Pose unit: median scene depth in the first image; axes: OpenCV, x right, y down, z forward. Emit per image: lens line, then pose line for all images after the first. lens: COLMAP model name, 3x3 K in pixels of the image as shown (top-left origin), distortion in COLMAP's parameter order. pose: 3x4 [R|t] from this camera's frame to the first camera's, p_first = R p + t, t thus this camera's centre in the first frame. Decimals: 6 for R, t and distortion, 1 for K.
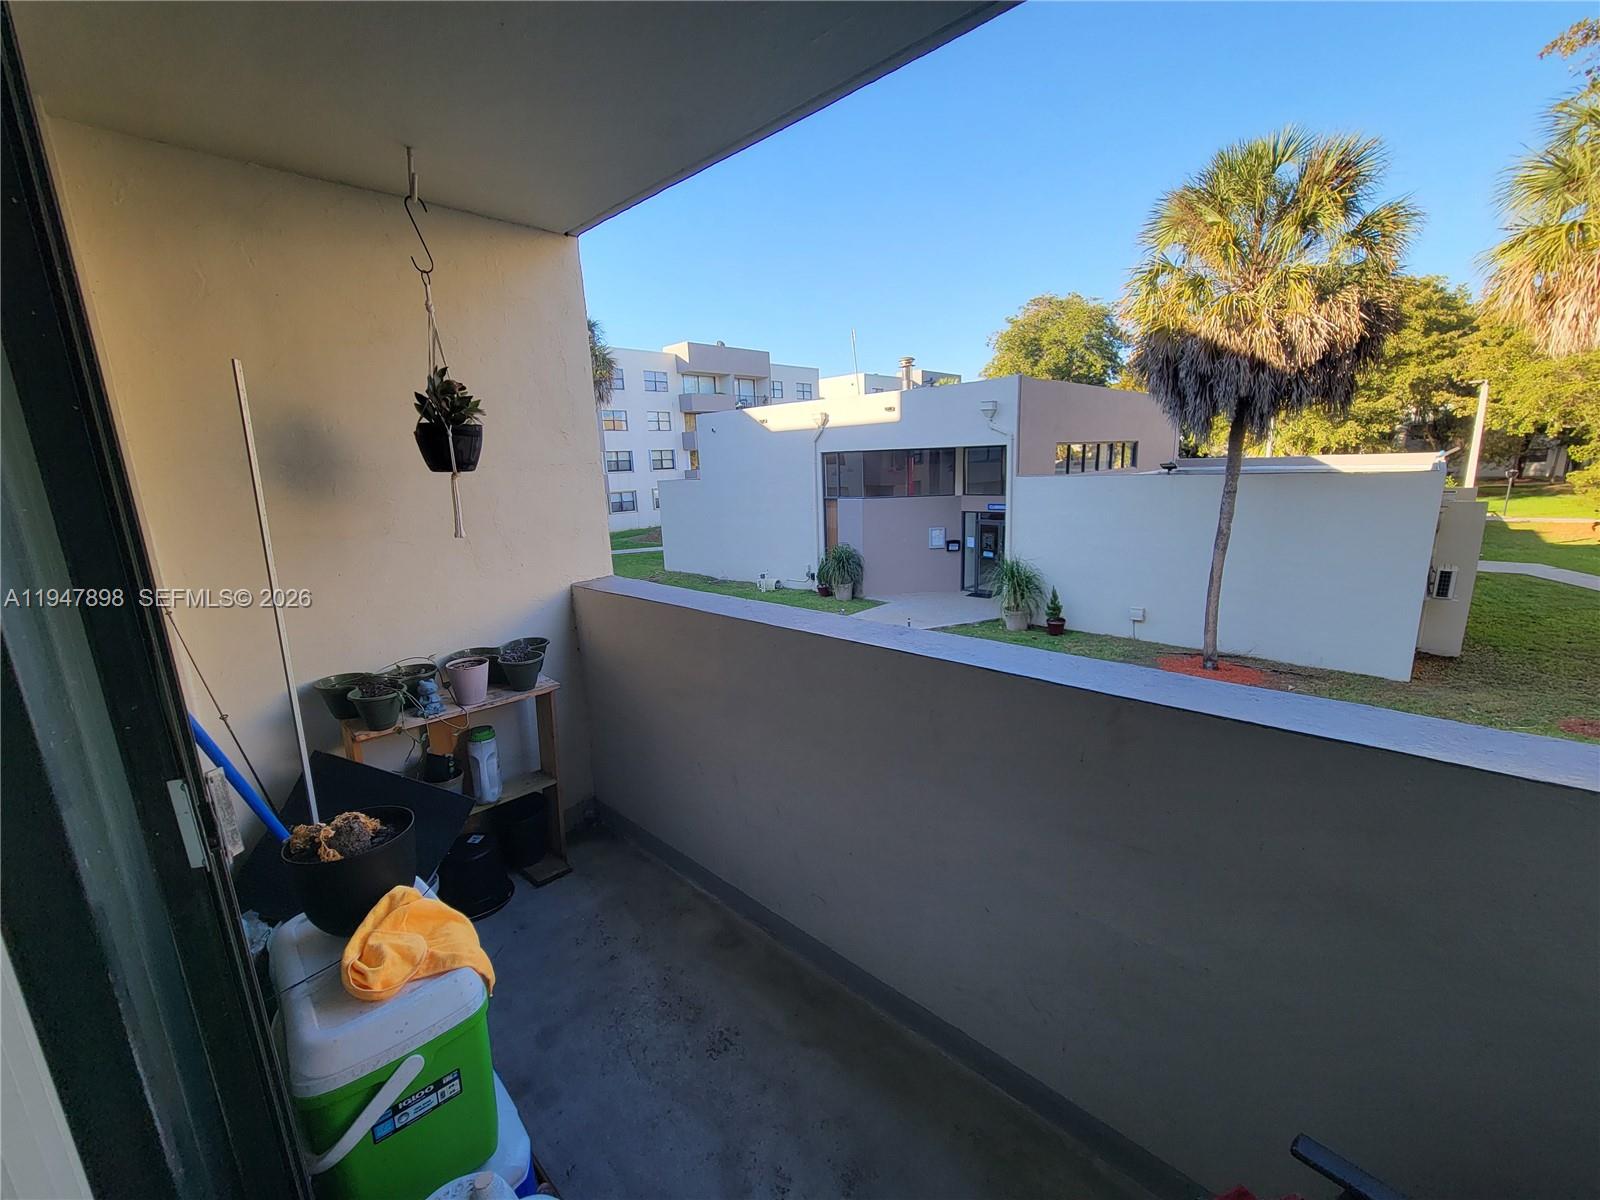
lens RADIAL K [[653.8, 0, 797.4], [0, 653.8, 609.8], [0, 0, 1]] dist [0.003330, -0.002458]
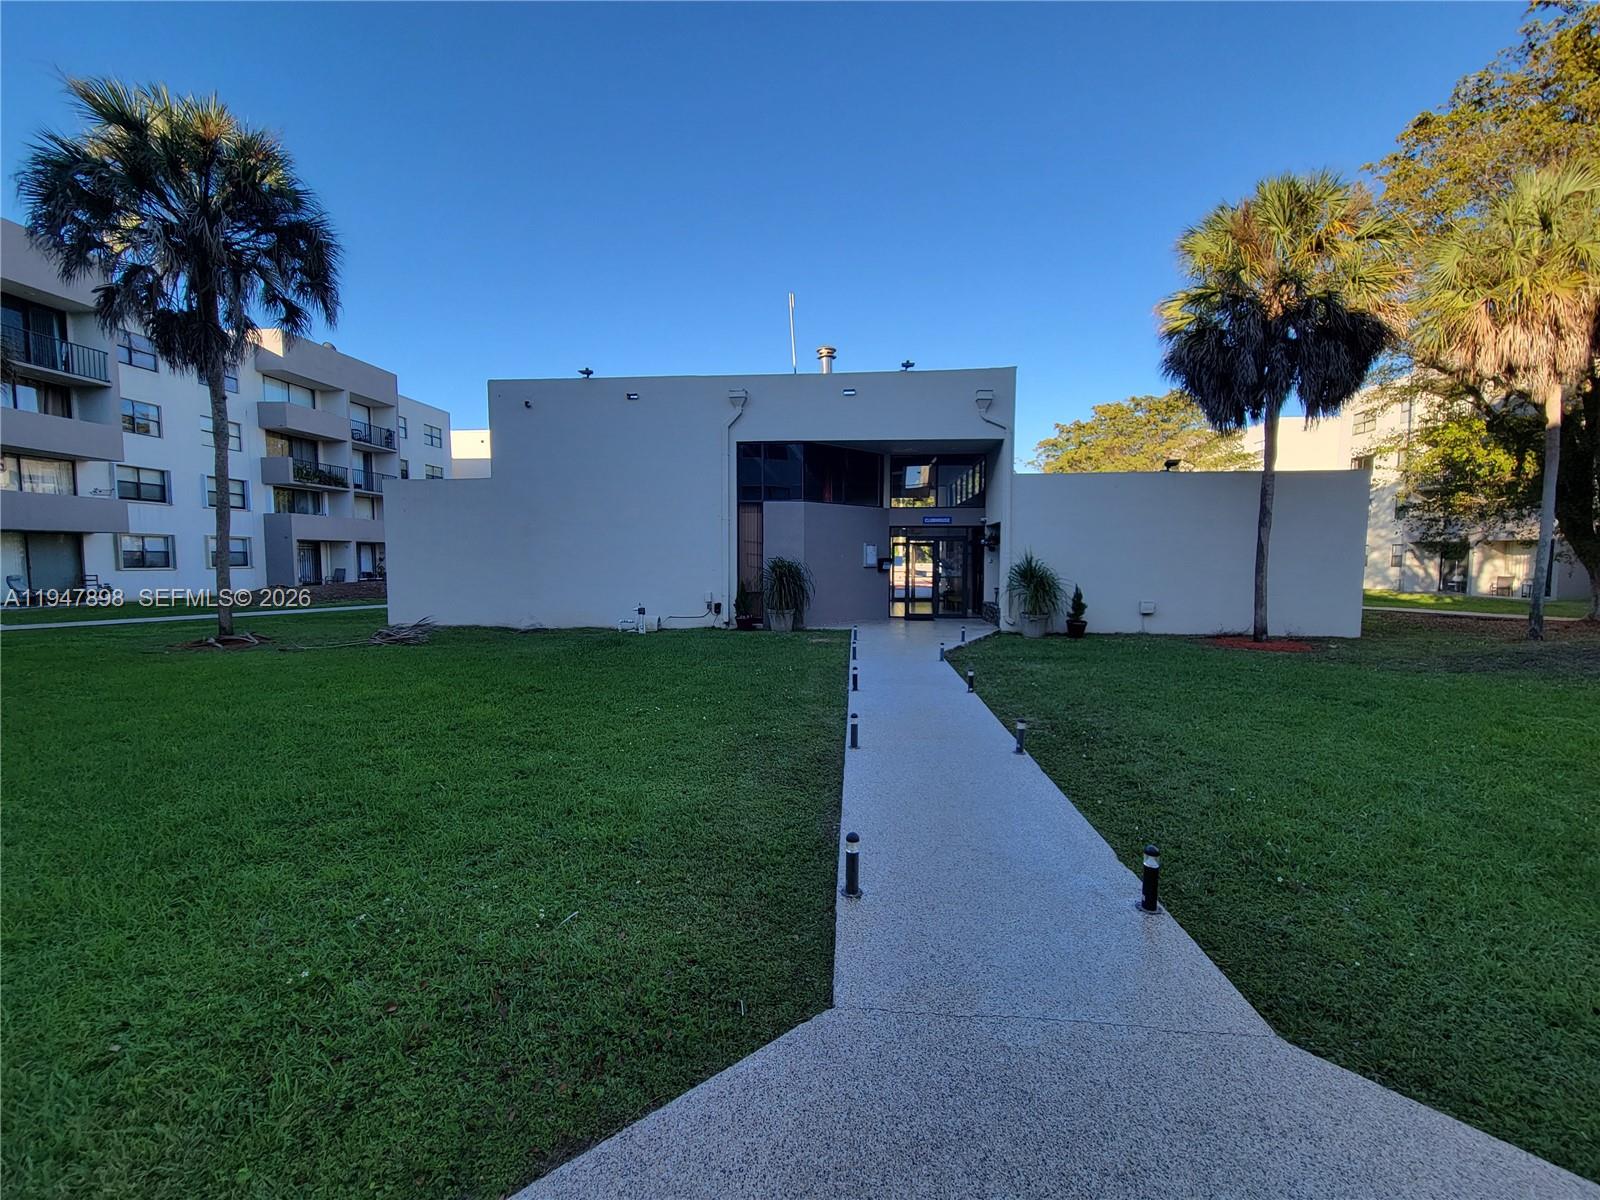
lens RADIAL K [[653.8, 0, 800.5], [0, 653.8, 604.0], [0, 0, 1]] dist [0.003330, -0.002458]
pose [[0.781273, -0.000895, 0.624189, -0.386899], [0.106456, 0.985539, -0.131833, 0.054389], [-0.615045, 0.169446, 0.770070, 0.408330]]
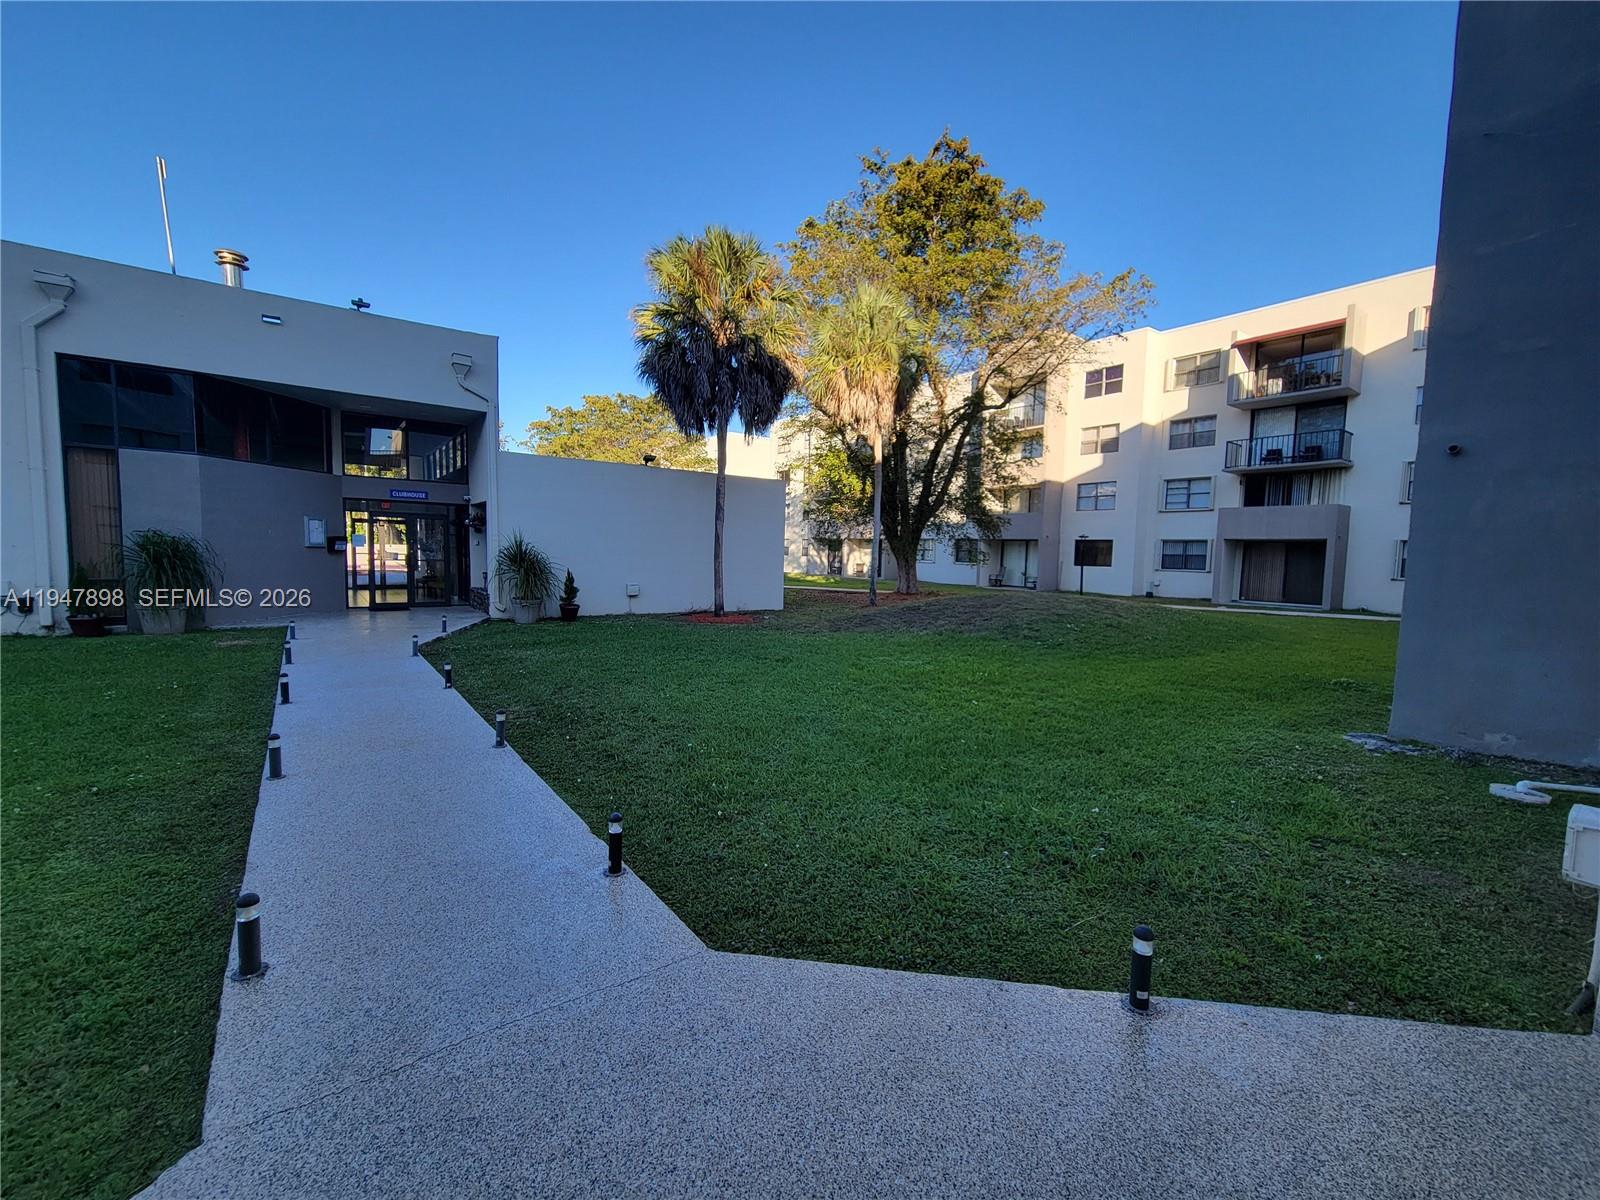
lens RADIAL K [[653.8, 0, 804.6], [0, 653.8, 604.0], [0, 0, 1]] dist [0.003330, -0.002458]
pose [[0.161493, -0.035018, 0.986252, -0.378495], [0.187223, 0.982308, 0.004221, 0.055664], [-0.968952, 0.183967, 0.165192, 0.403211]]
